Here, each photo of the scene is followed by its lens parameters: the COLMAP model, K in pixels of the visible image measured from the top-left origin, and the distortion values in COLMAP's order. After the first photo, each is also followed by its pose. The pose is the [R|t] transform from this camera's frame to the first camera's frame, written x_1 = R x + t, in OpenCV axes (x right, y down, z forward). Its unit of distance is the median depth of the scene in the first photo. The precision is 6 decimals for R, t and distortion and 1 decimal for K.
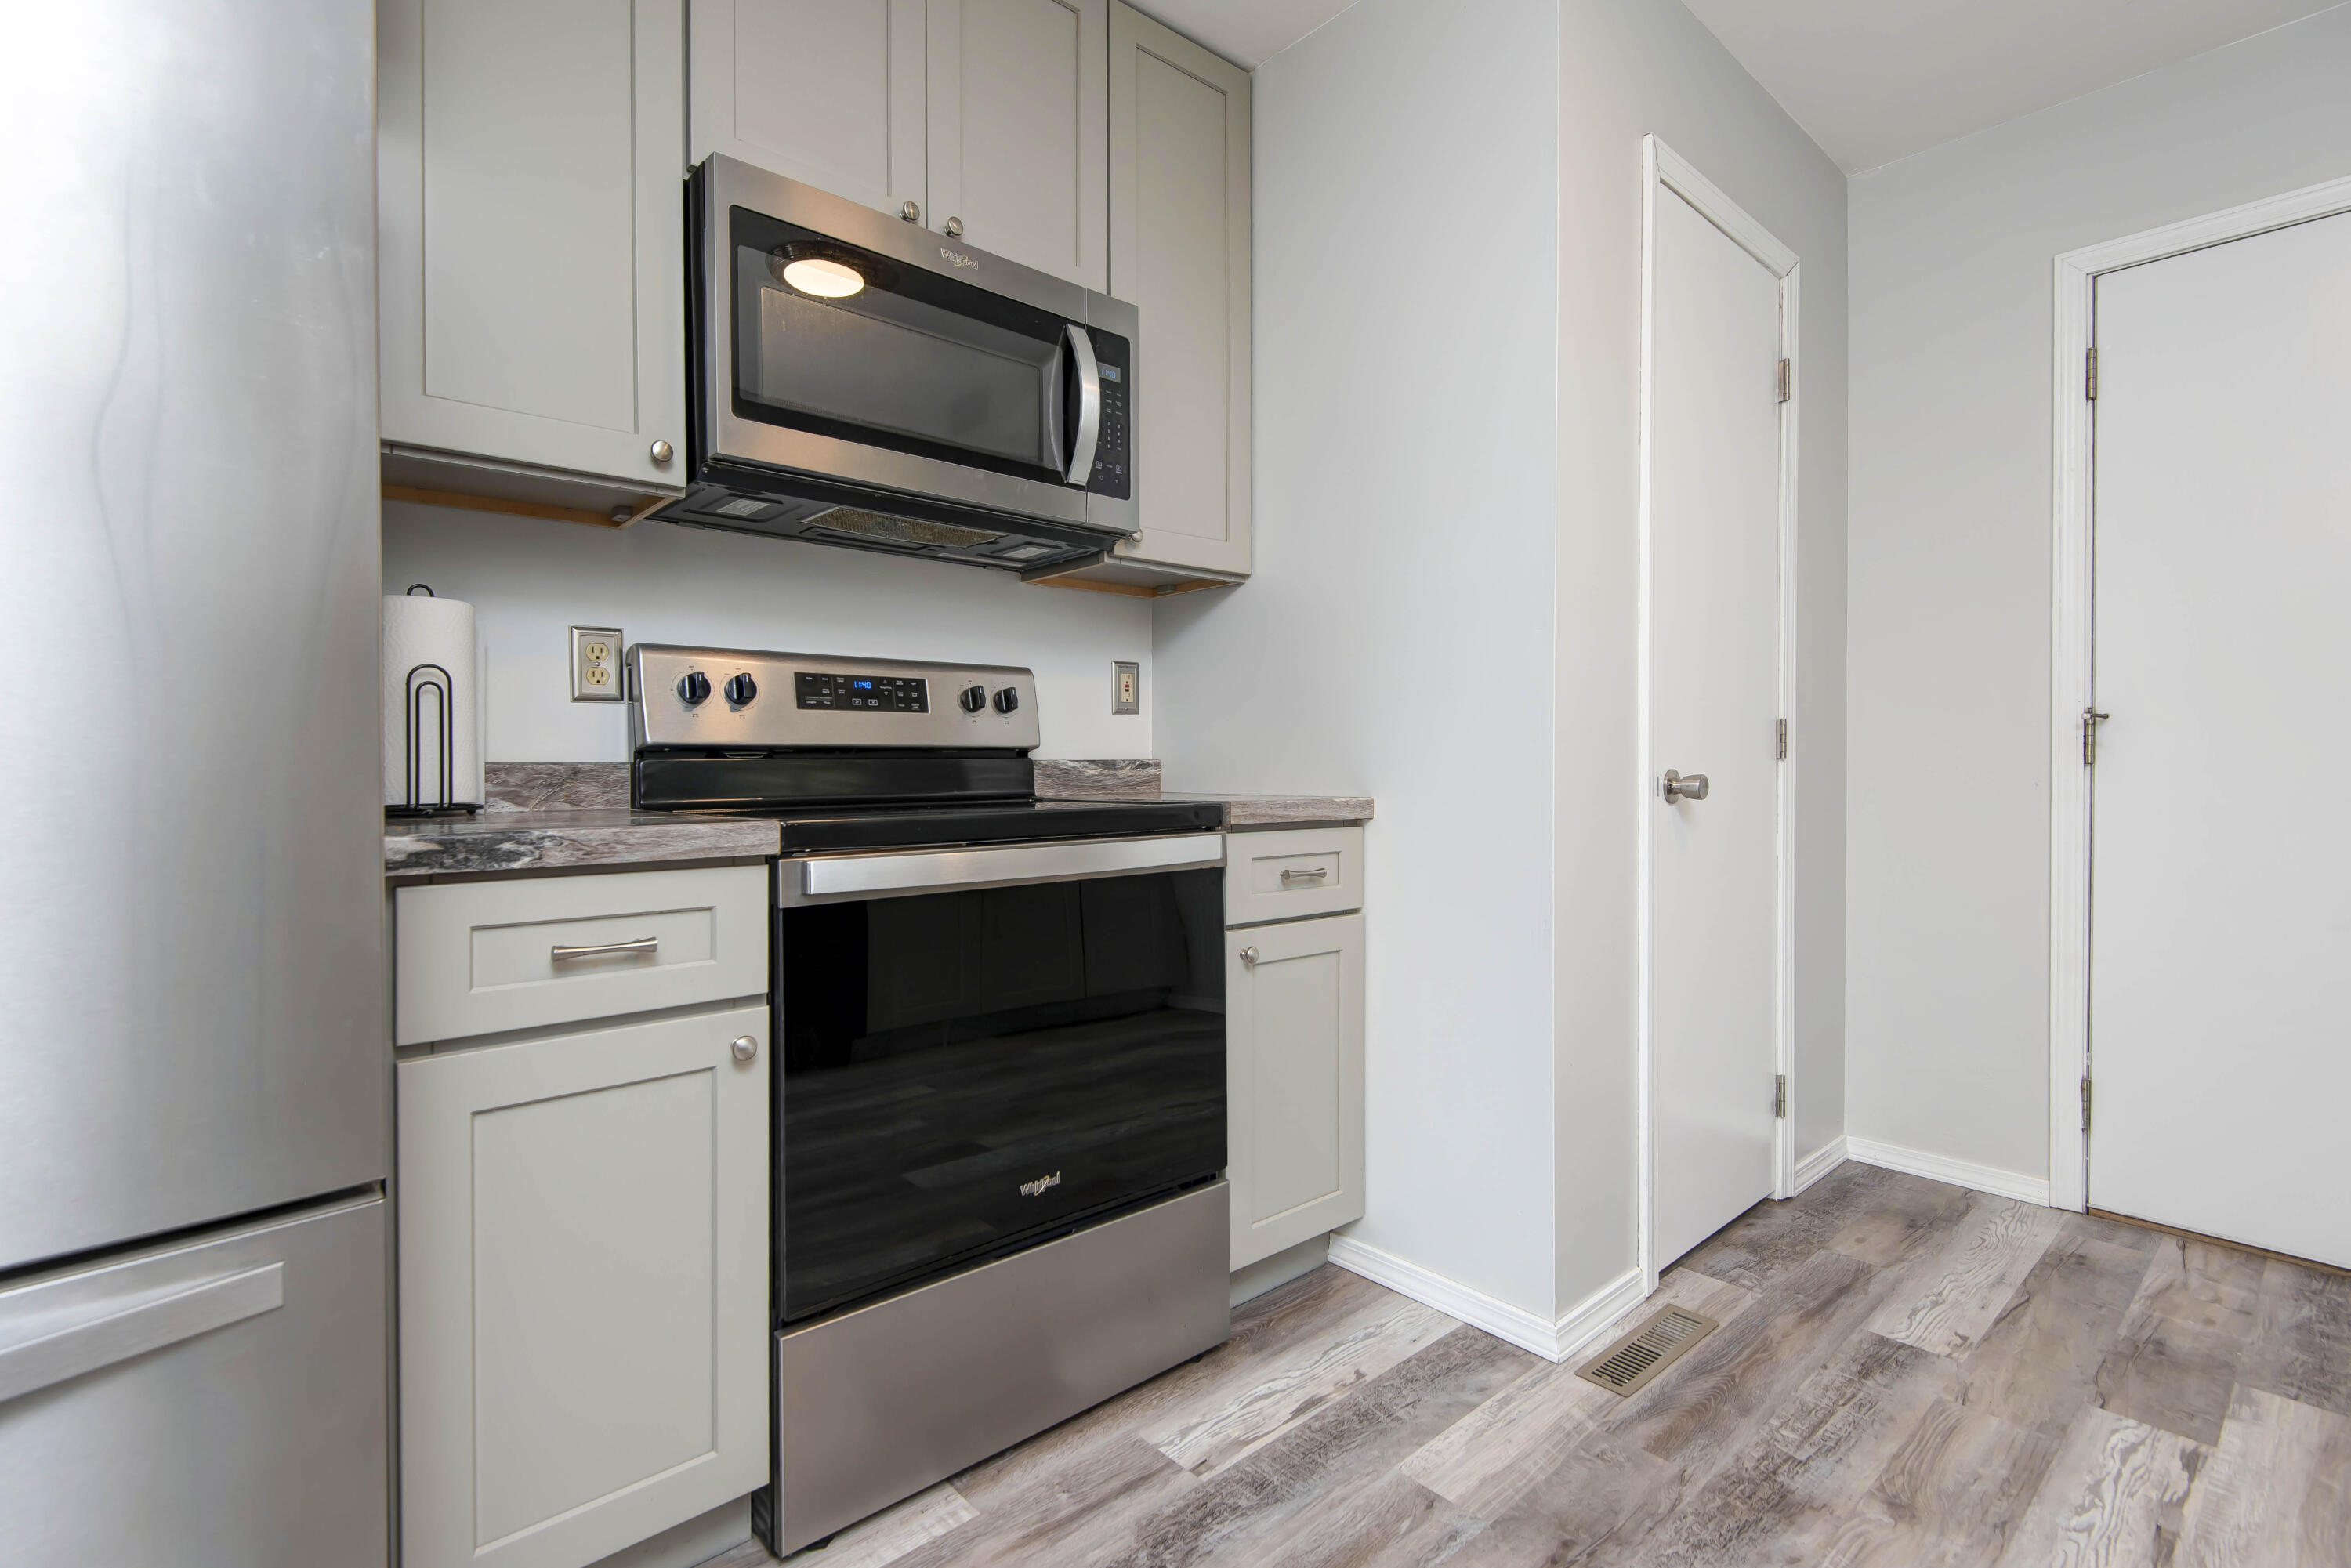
lens RADIAL K [[1098.0, 0, 1171.2], [0, 1098.0, 775.0], [0, 0, 1]] dist [0.000388, -0.000651]
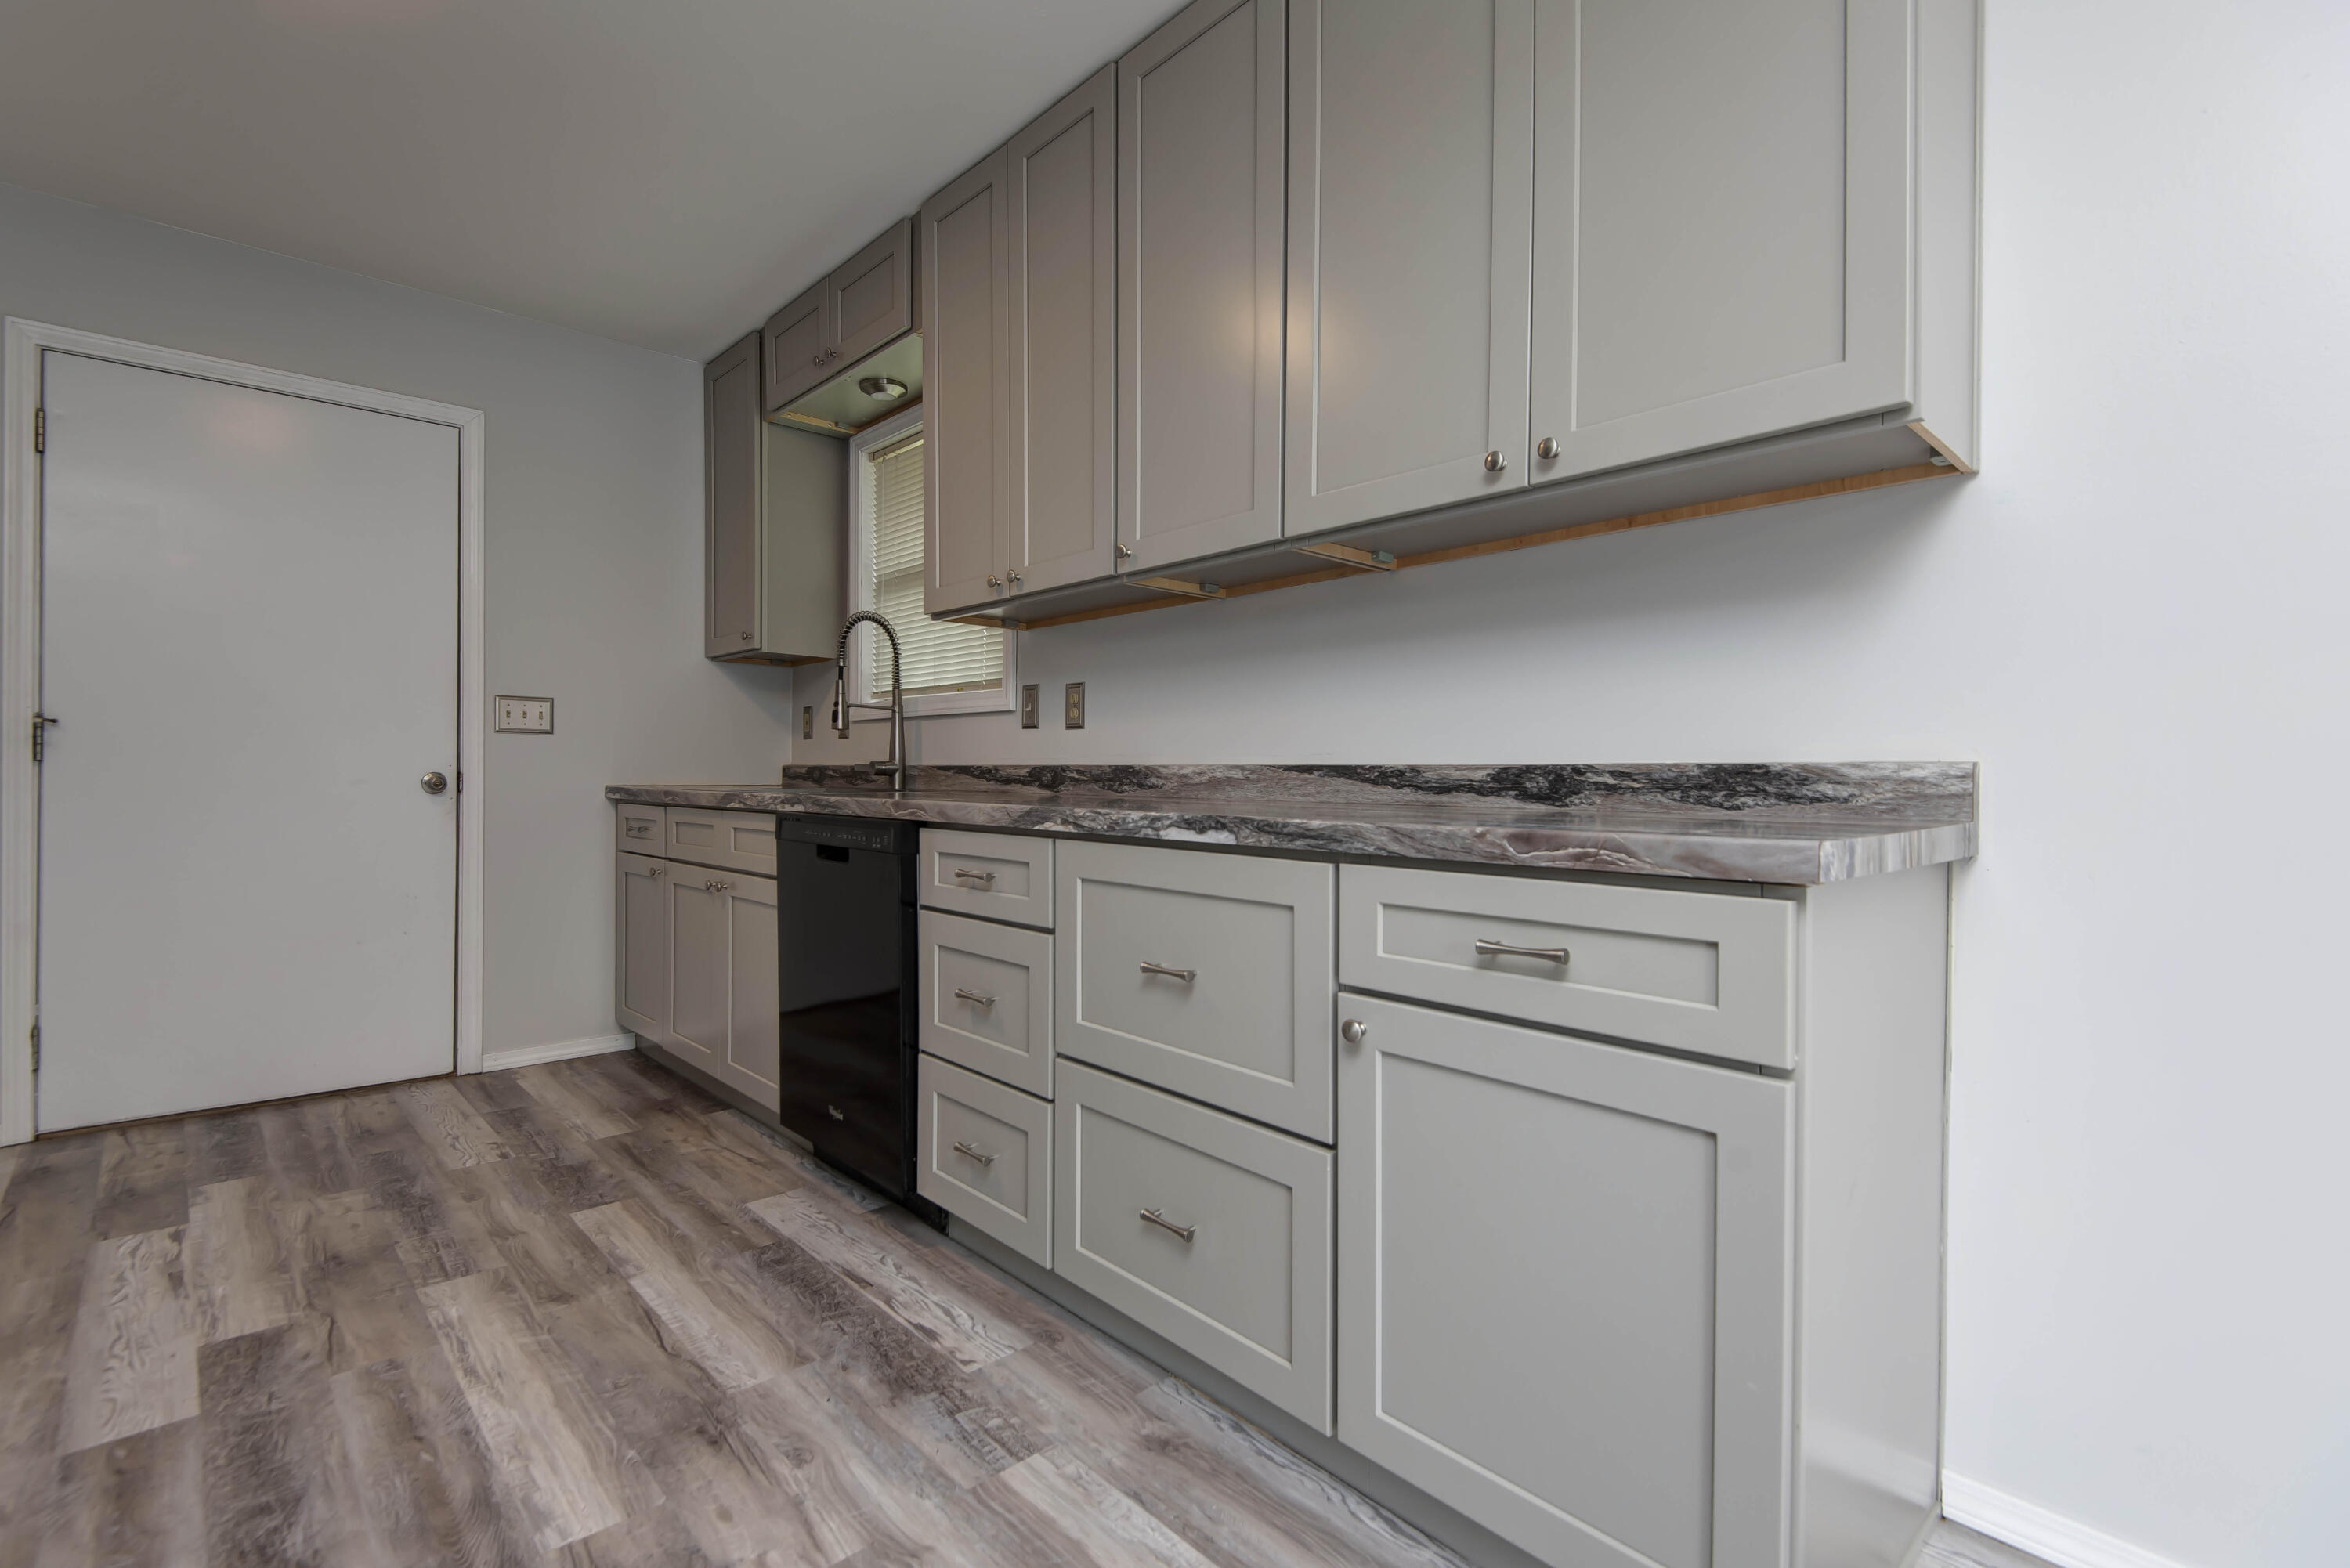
lens RADIAL K [[1076.1, 0, 1178.5], [0, 1076.1, 781.4], [0, 0, 1]] dist [0.024811, -0.012847]
pose [[-0.023847, -0.005823, 0.999699, -0.446227], [-0.005596, 0.999968, 0.005691, -0.001013], [-0.999700, -0.005459, -0.023879, -0.244286]]
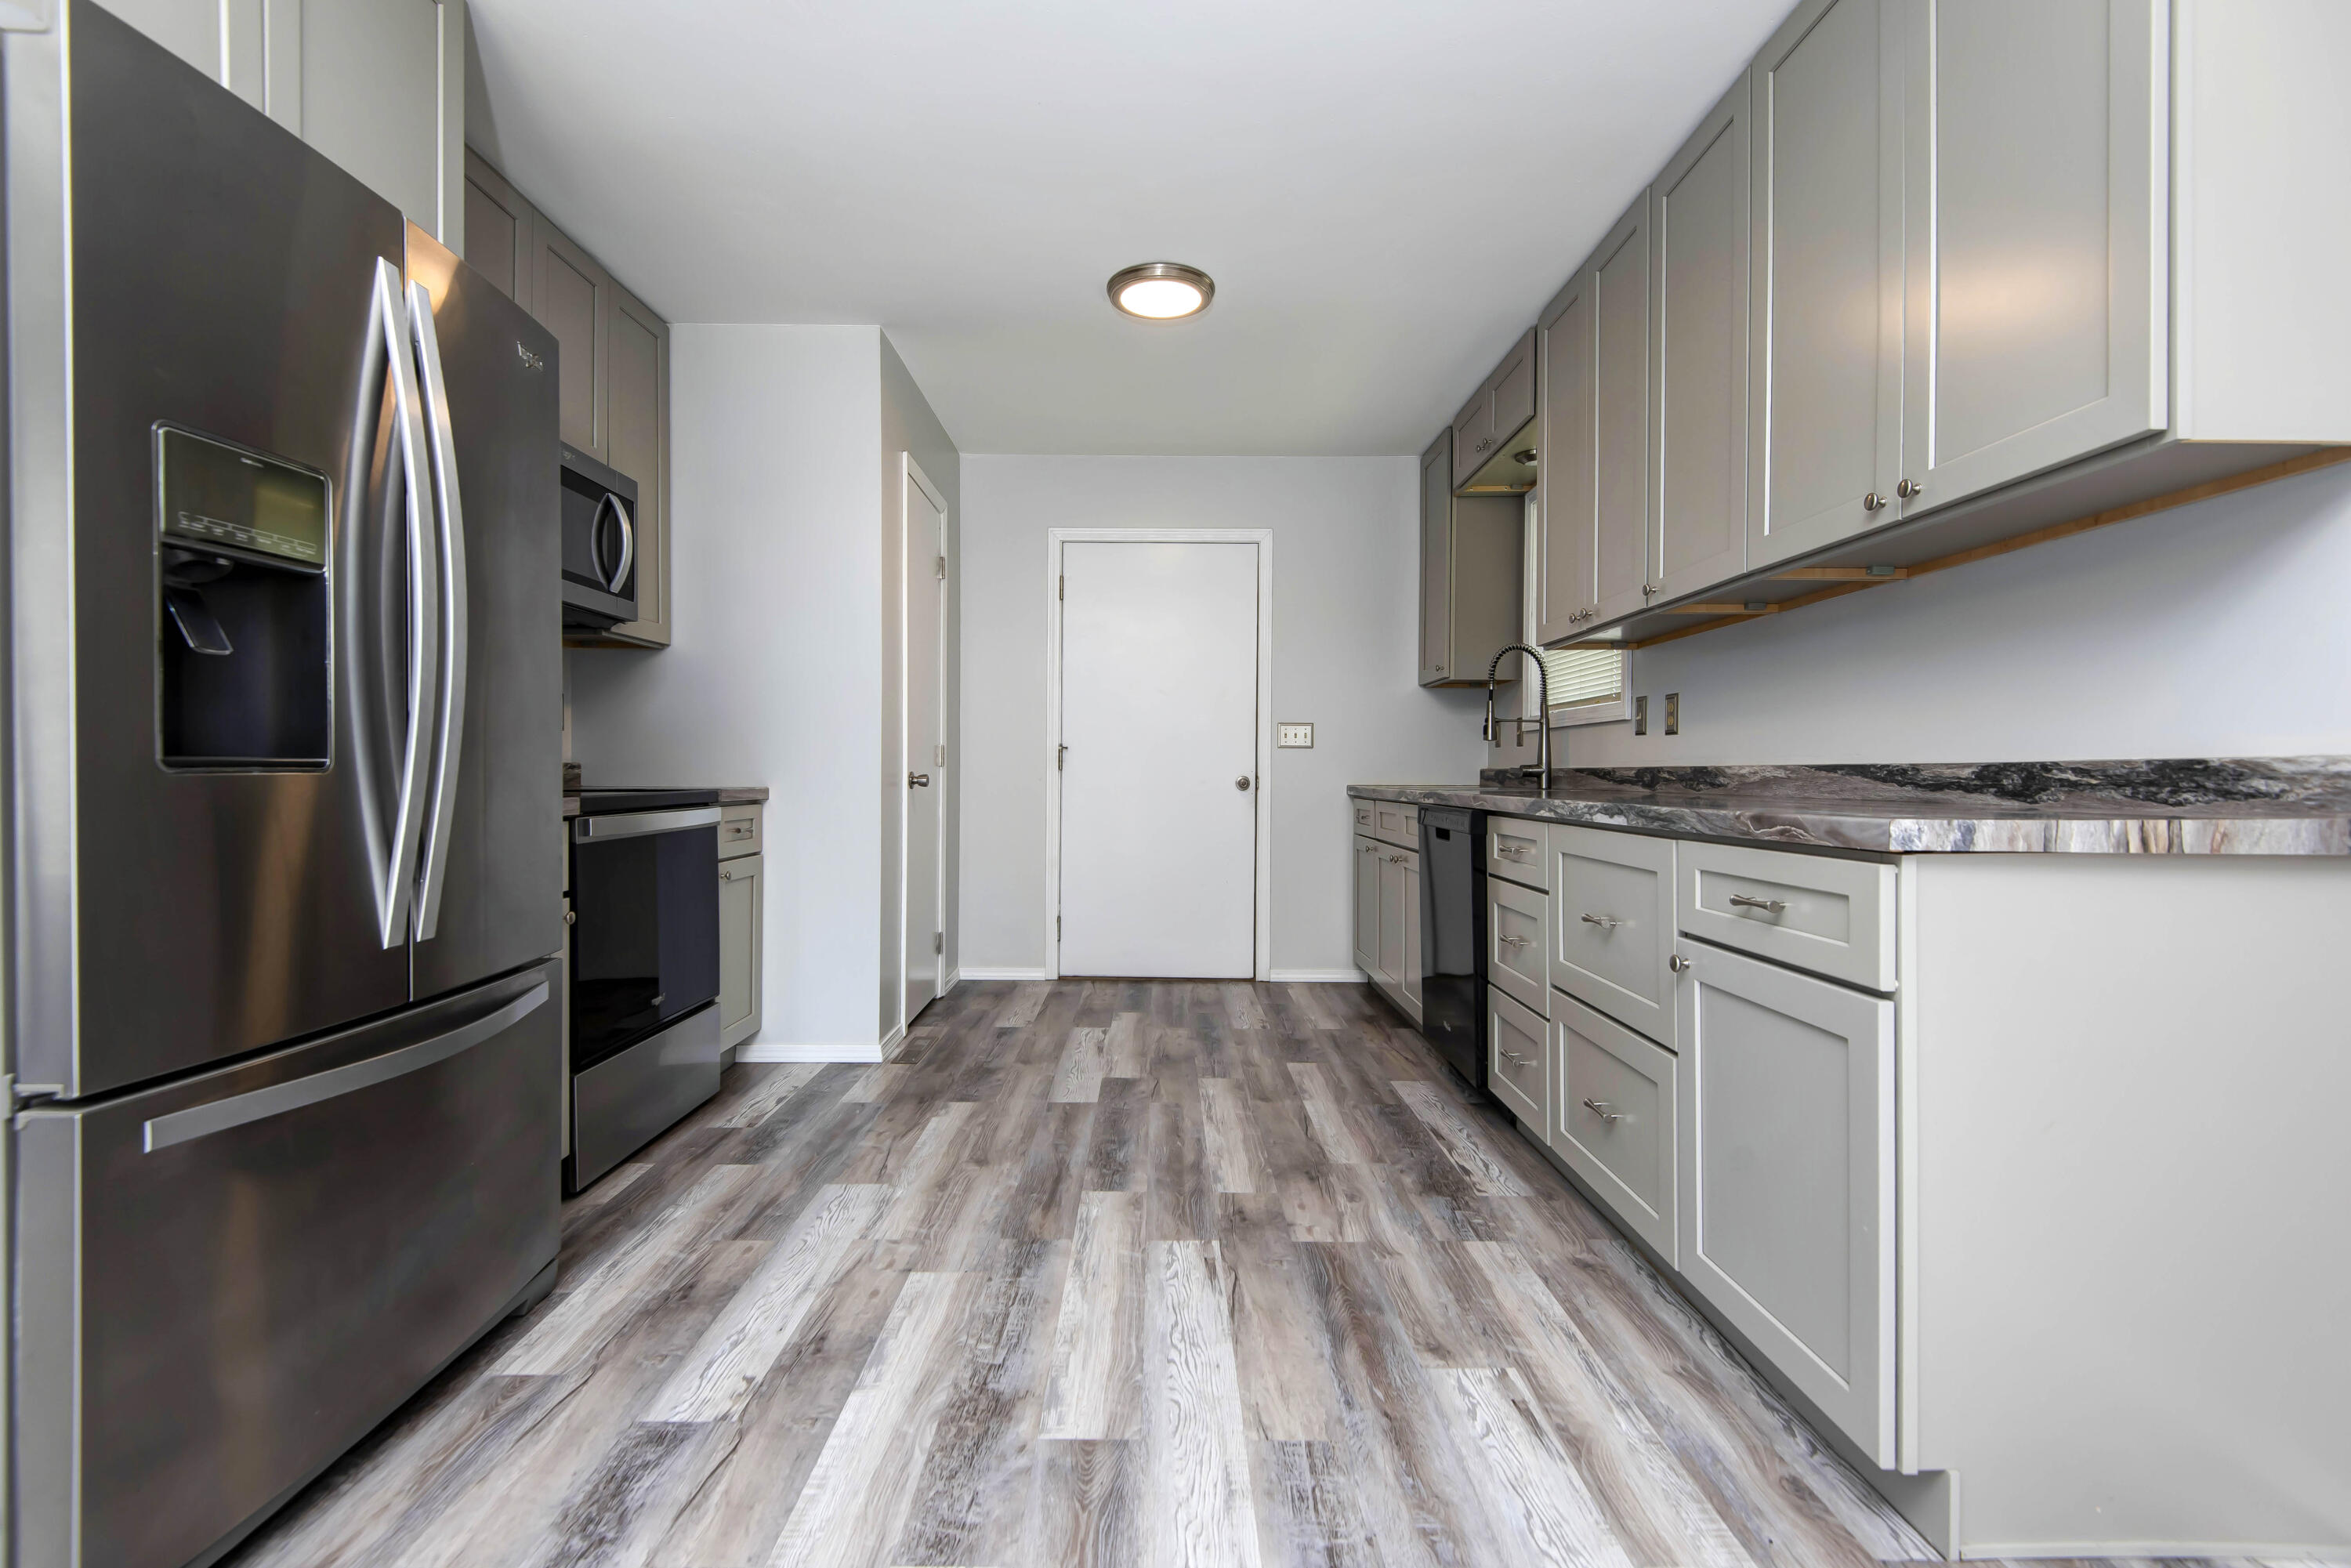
lens RADIAL K [[1098.0, 0, 1171.2], [0, 1098.0, 775.0], [0, 0, 1]] dist [0.000388, -0.000651]
pose [[0.656567, 0.002467, 0.754264, -0.783647], [-0.002146, 0.999997, -0.001402, 0.002696], [-0.754265, -0.000698, 0.656570, -0.700643]]
